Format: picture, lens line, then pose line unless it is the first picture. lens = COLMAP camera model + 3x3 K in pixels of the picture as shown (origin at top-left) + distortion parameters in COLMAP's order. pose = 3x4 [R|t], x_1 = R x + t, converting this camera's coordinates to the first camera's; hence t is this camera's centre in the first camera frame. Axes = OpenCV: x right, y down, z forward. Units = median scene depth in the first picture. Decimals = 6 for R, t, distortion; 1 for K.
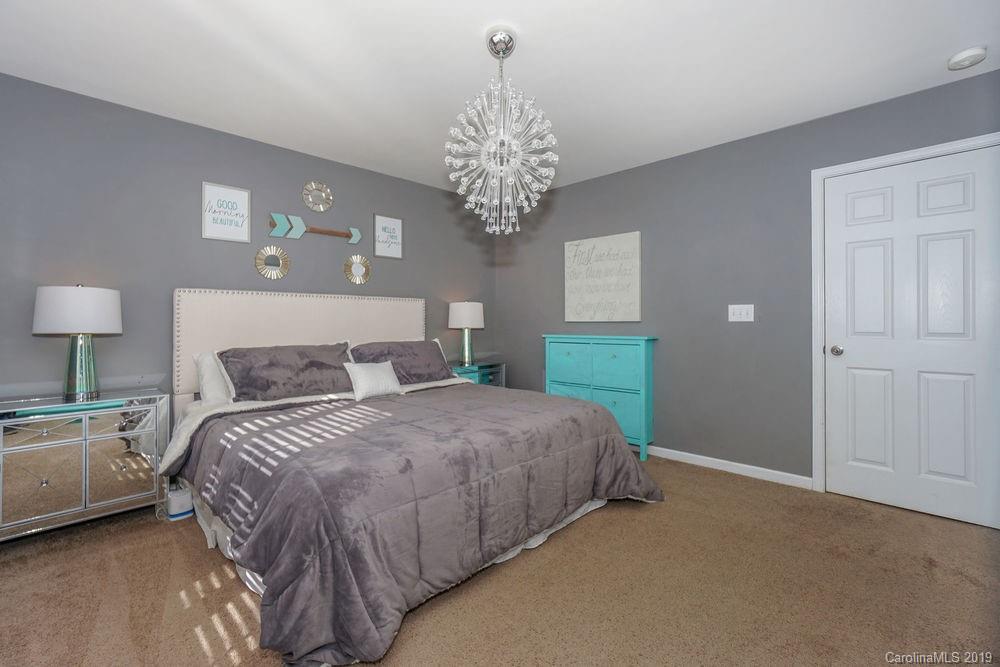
lens RADIAL K [[455.4, 0, 480.2], [0, 455.4, 325.5], [0, 0, 1]] dist [-0.036684, 0.000227]
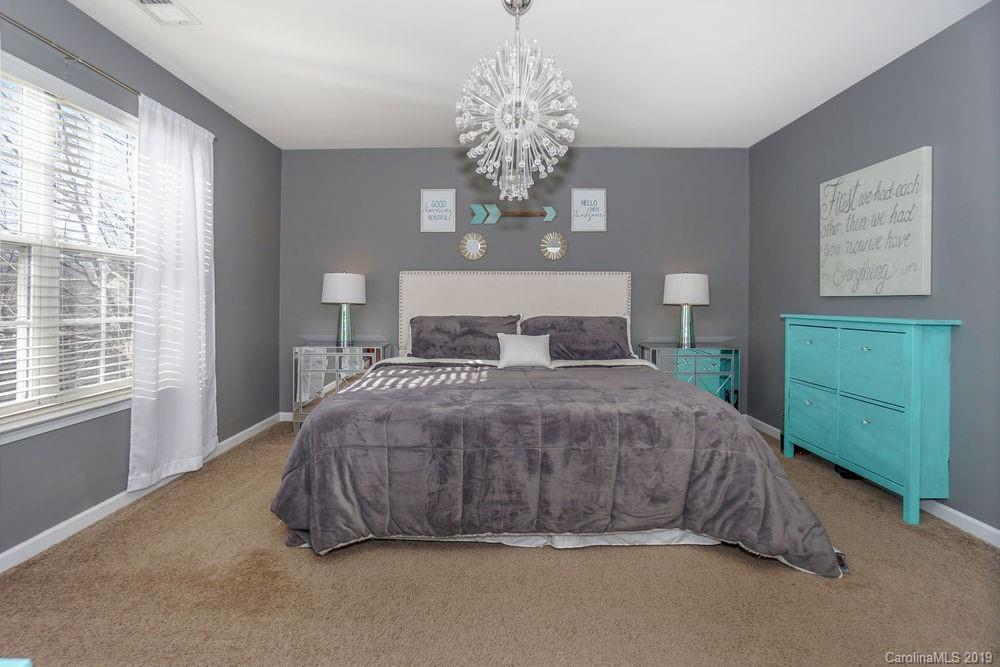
lens RADIAL K [[471.5, 0, 497.3], [0, 471.5, 306.7], [0, 0, 1]] dist [0.002353, 0.000503]
pose [[0.696045, 0.016808, -0.717801, 0.500722], [-0.008288, 0.999847, 0.015375, 0.000056], [0.717950, -0.004752, 0.696078, 0.186134]]
